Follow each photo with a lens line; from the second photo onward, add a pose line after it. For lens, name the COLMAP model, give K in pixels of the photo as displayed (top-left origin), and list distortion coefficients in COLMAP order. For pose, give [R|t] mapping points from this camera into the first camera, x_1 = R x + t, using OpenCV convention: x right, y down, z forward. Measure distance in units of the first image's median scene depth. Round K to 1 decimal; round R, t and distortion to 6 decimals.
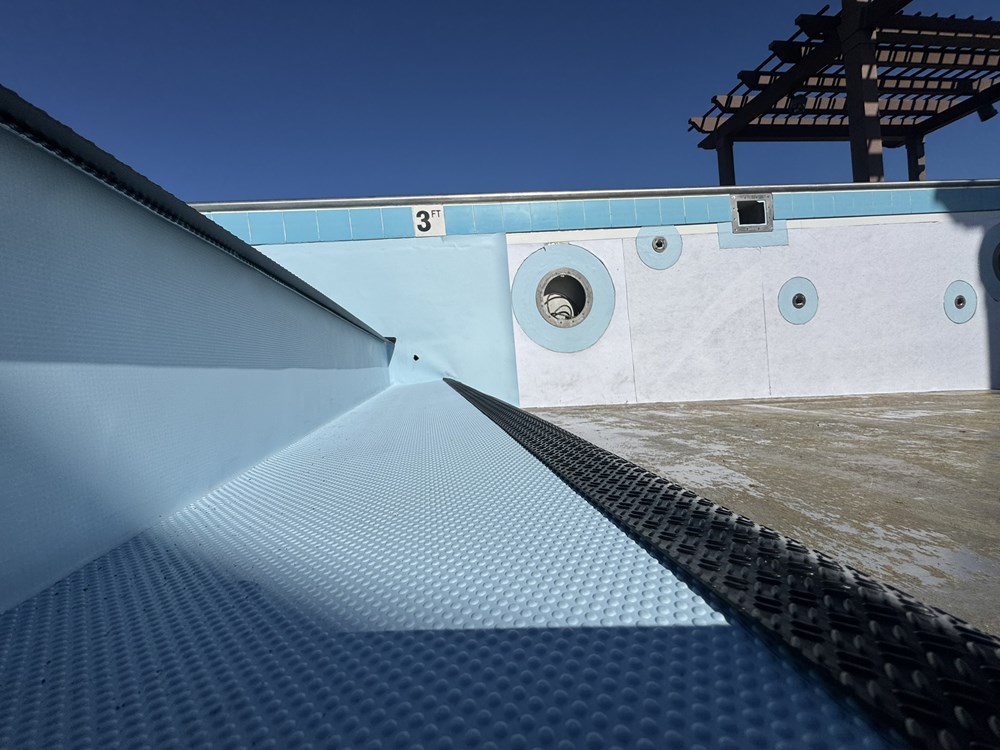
lens RADIAL K [[396.0, 0, 498.1], [0, 396.0, 382.5], [0, 0, 1]] dist [-0.010858, 0.000090]
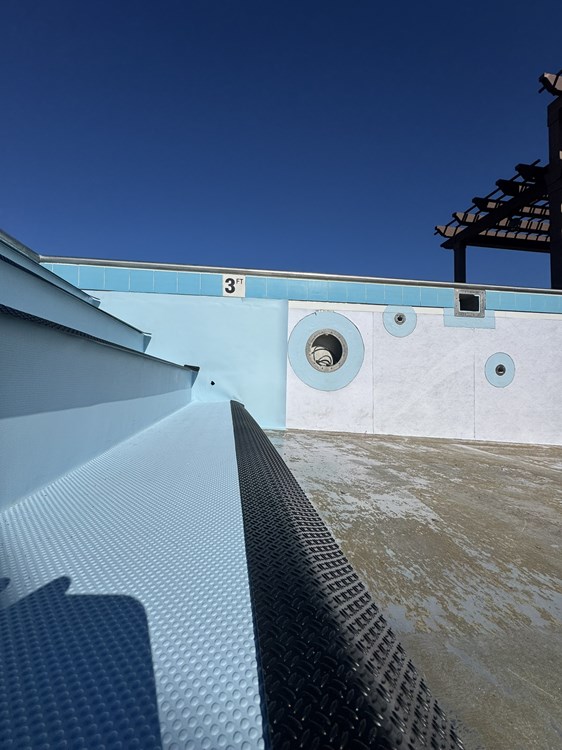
lens RADIAL K [[297.0, 0, 280.1], [0, 297.0, 379.2], [0, 0, 1]] dist [-0.010858, 0.000090]
pose [[0.994294, 0.106112, -0.010961, 0.028973], [-0.106602, 0.992195, -0.064692, -0.031824], [0.004011, 0.065492, 0.997845, -0.012582]]
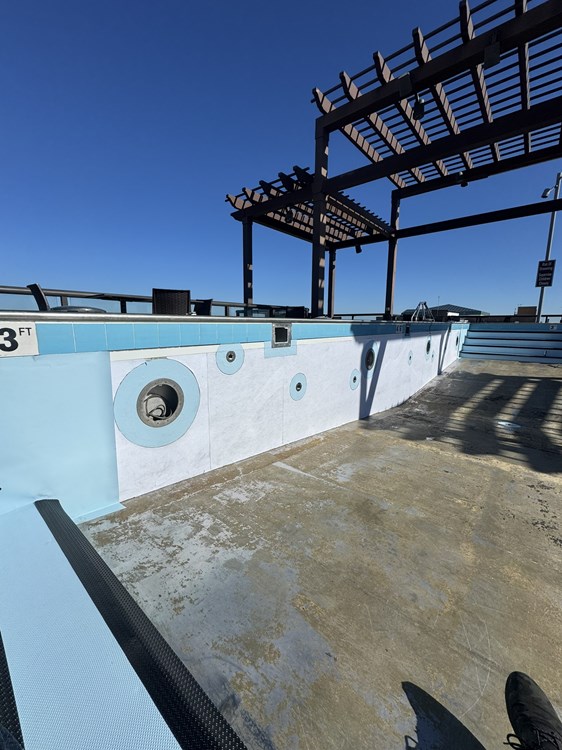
lens RADIAL K [[297.0, 0, 281.9], [0, 297.0, 370.3], [0, 0, 1]] dist [-0.010858, 0.000090]
pose [[0.757406, 0.000646, 0.652944, -0.138326], [-0.058790, 0.996005, 0.067210, -0.380163], [-0.650292, -0.089291, 0.754418, 0.085253]]
